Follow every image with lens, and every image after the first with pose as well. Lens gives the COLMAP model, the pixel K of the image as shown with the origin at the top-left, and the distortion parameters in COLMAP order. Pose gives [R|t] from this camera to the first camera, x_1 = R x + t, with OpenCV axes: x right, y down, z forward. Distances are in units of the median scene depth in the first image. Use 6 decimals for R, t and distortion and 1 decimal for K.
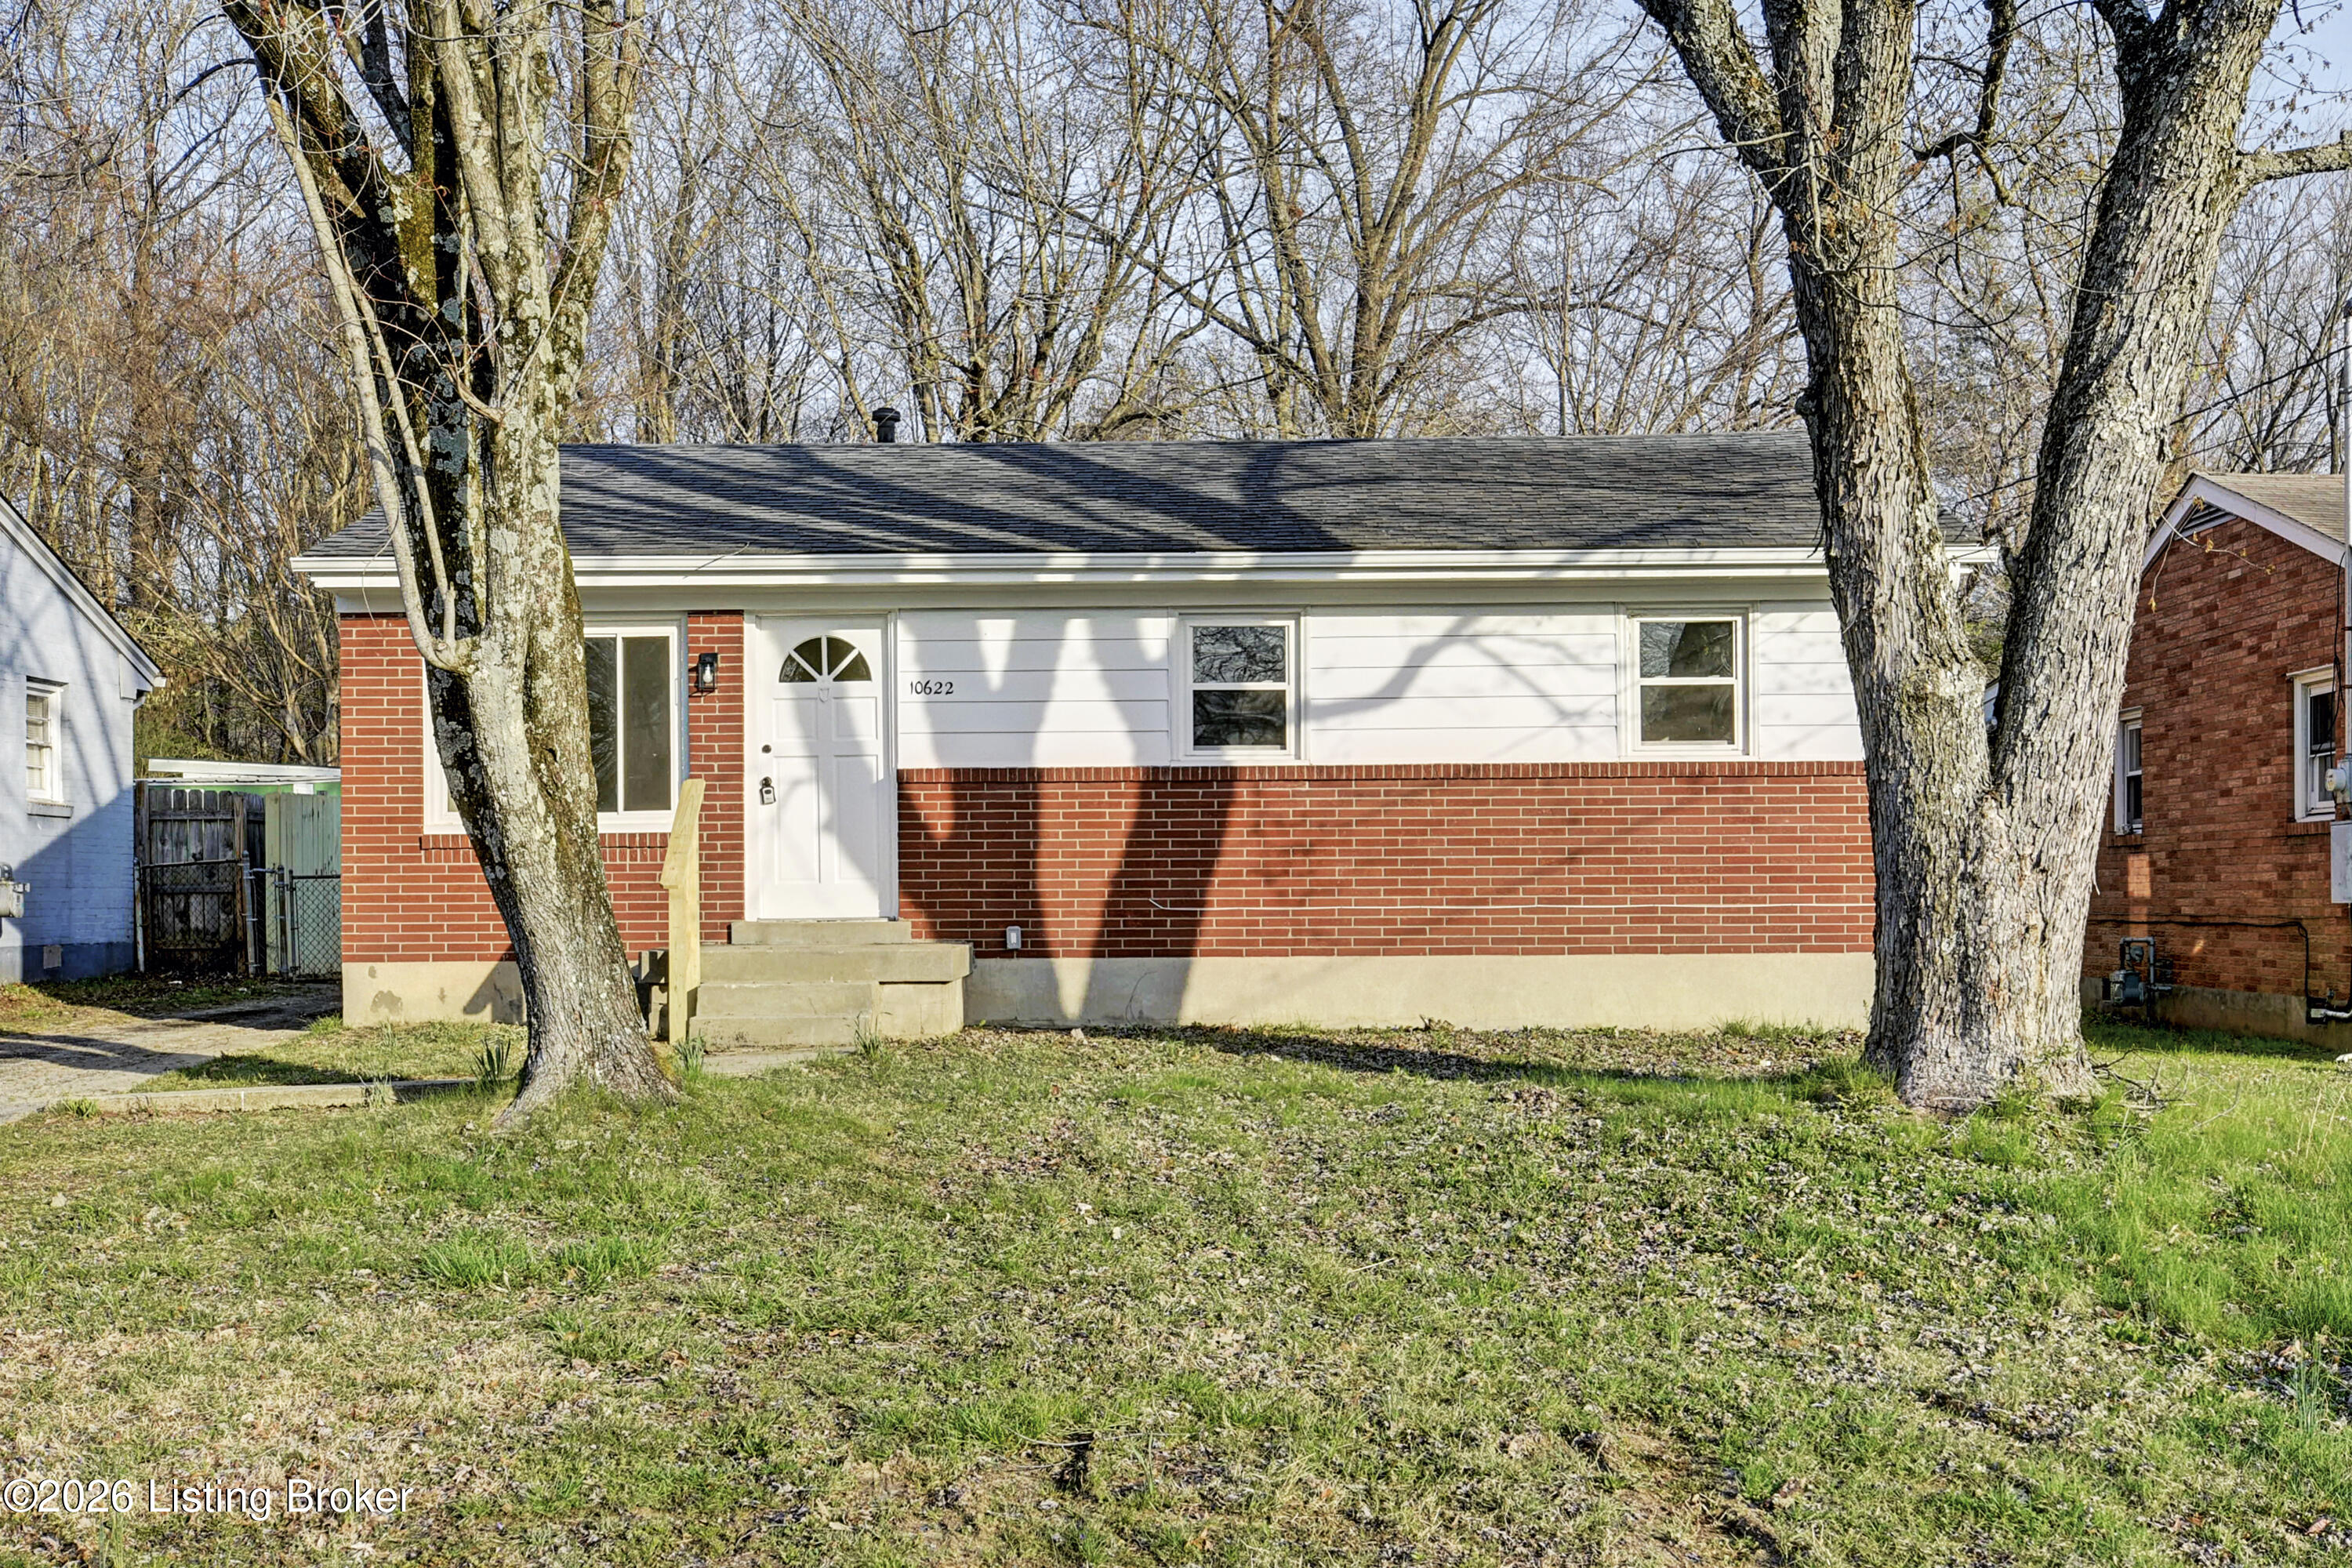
lens RADIAL K [[2520.0, 0, 1110.2], [0, 2520.0, 841.4], [0, 0, 1]] dist [-0.006426, 0.000000]
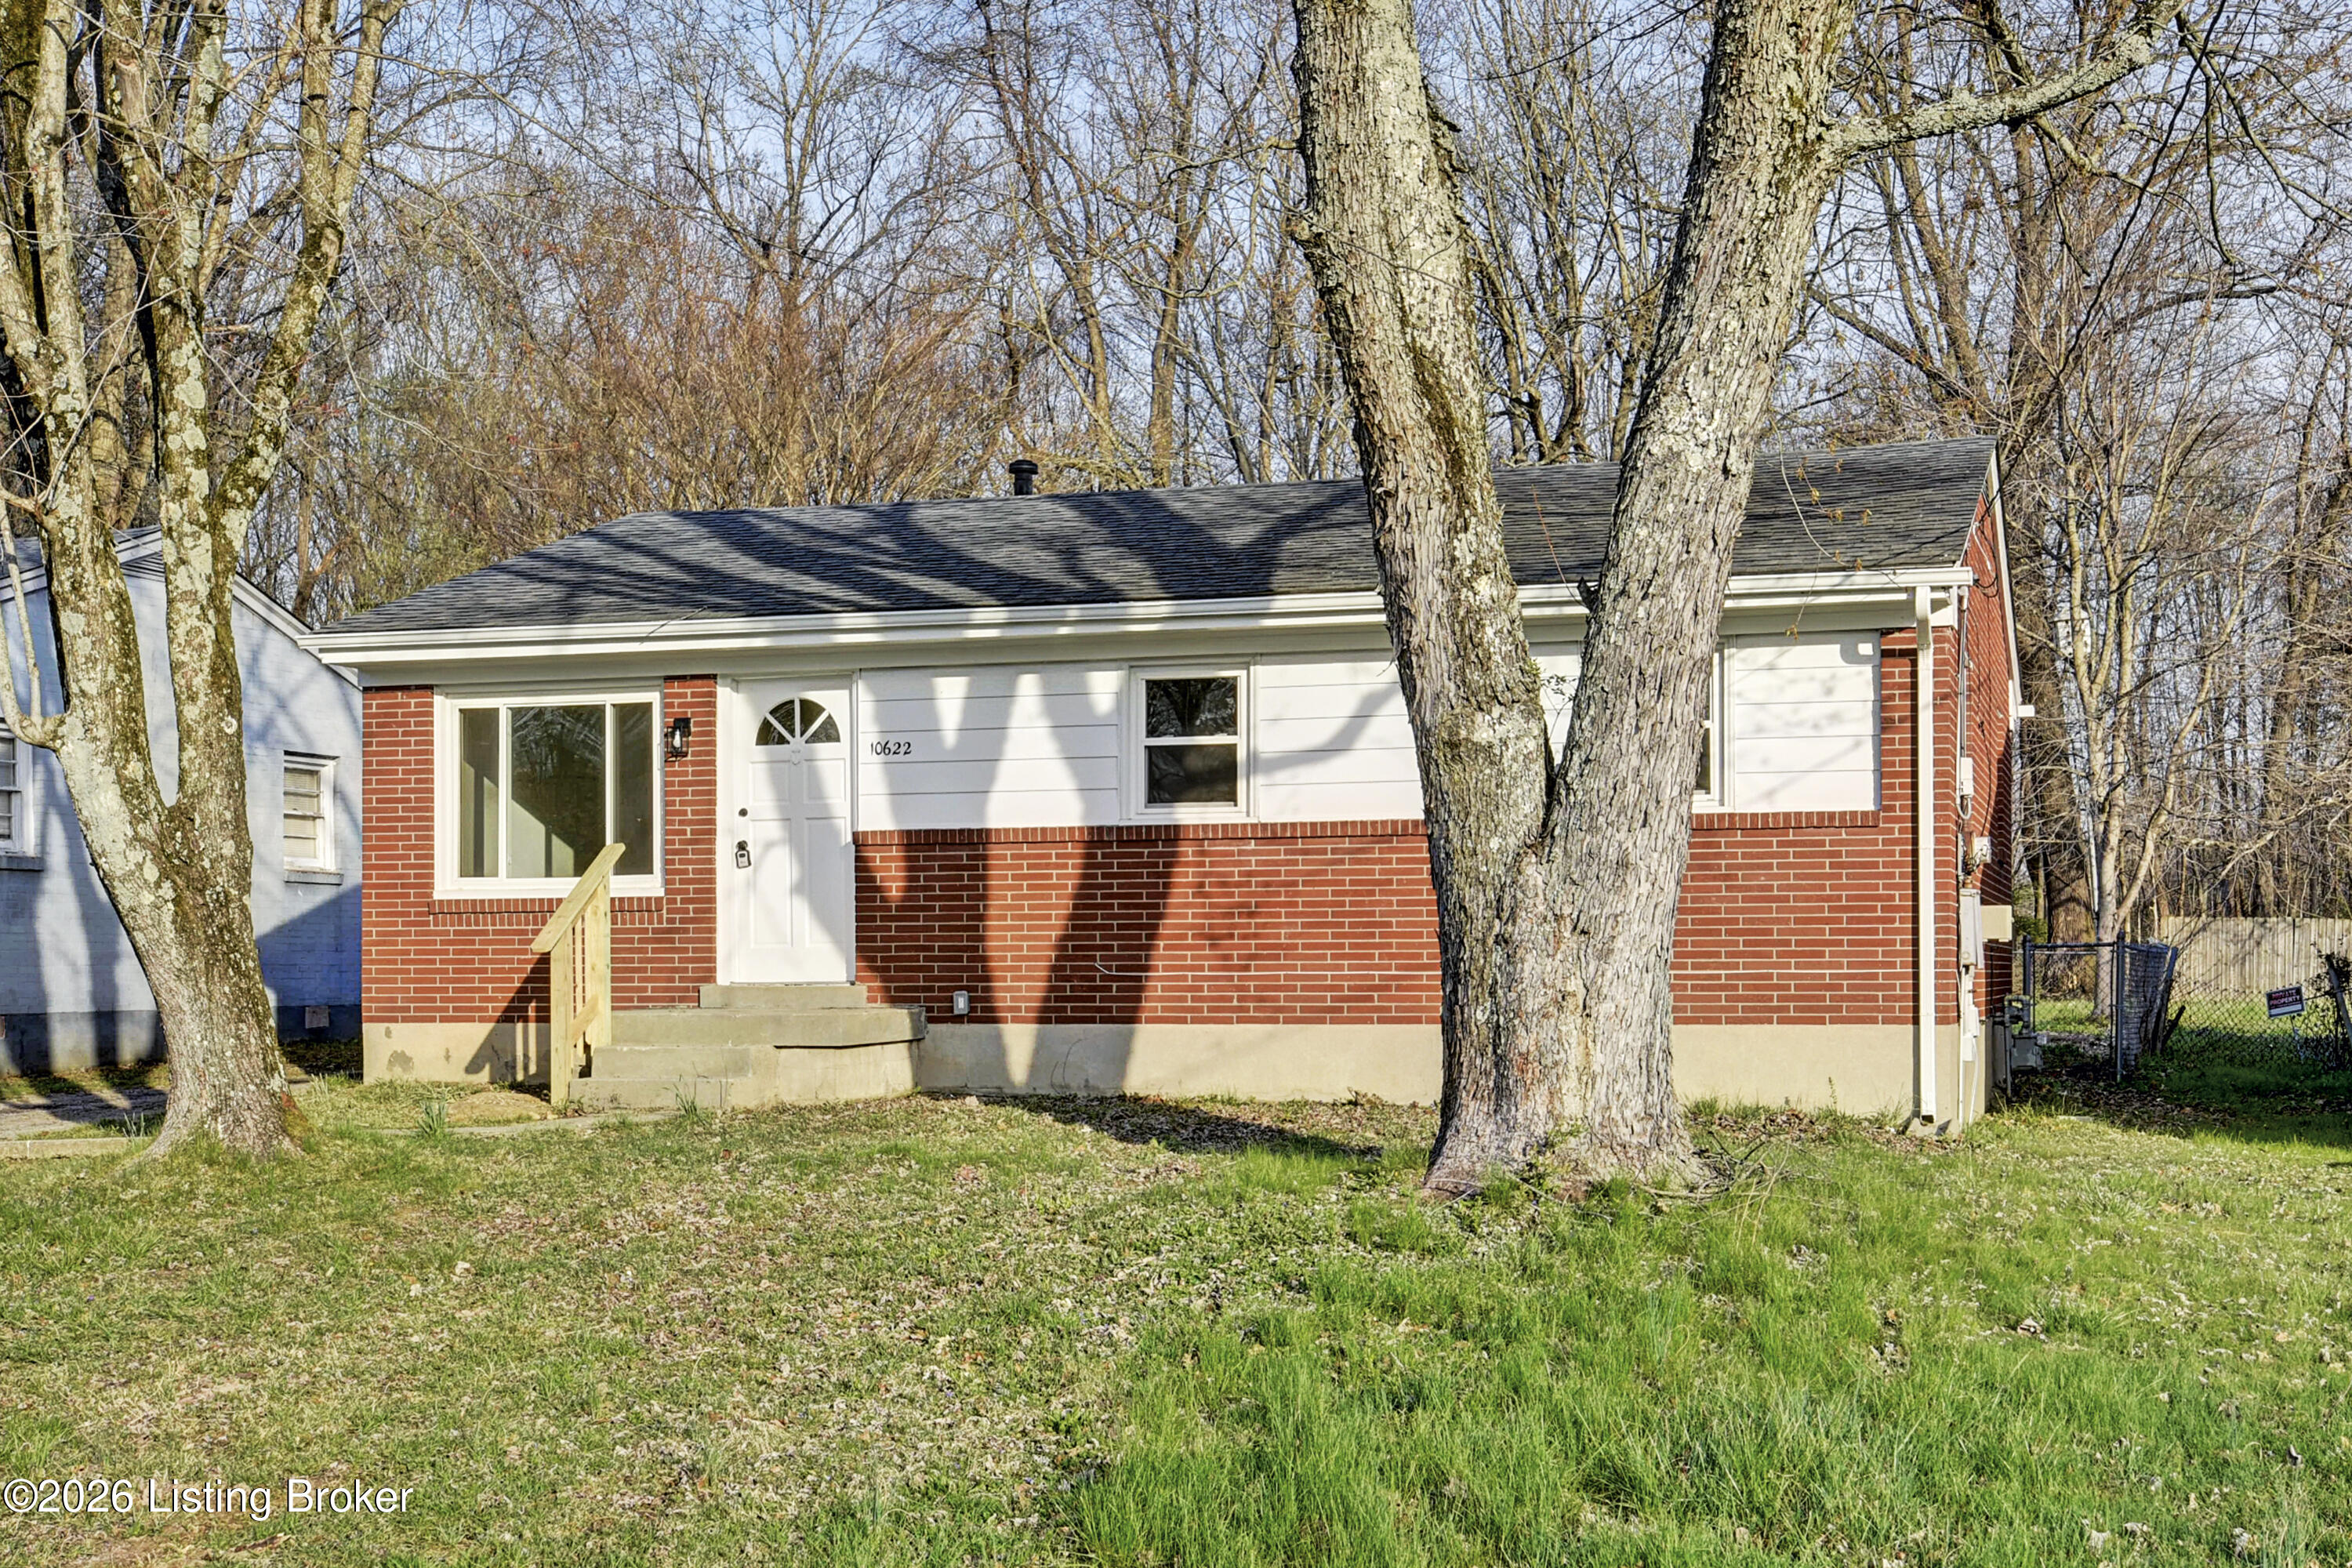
lens RADIAL K [[2677.0, 0, 1216.5], [0, 2677.0, 890.3], [0, 0, 1]] dist [-0.002174, 0.000000]
pose [[0.967287, -0.005020, -0.253636, 0.320579], [0.003646, 0.999976, -0.005885, 0.001120], [0.253659, 0.004768, 0.967282, 0.021500]]
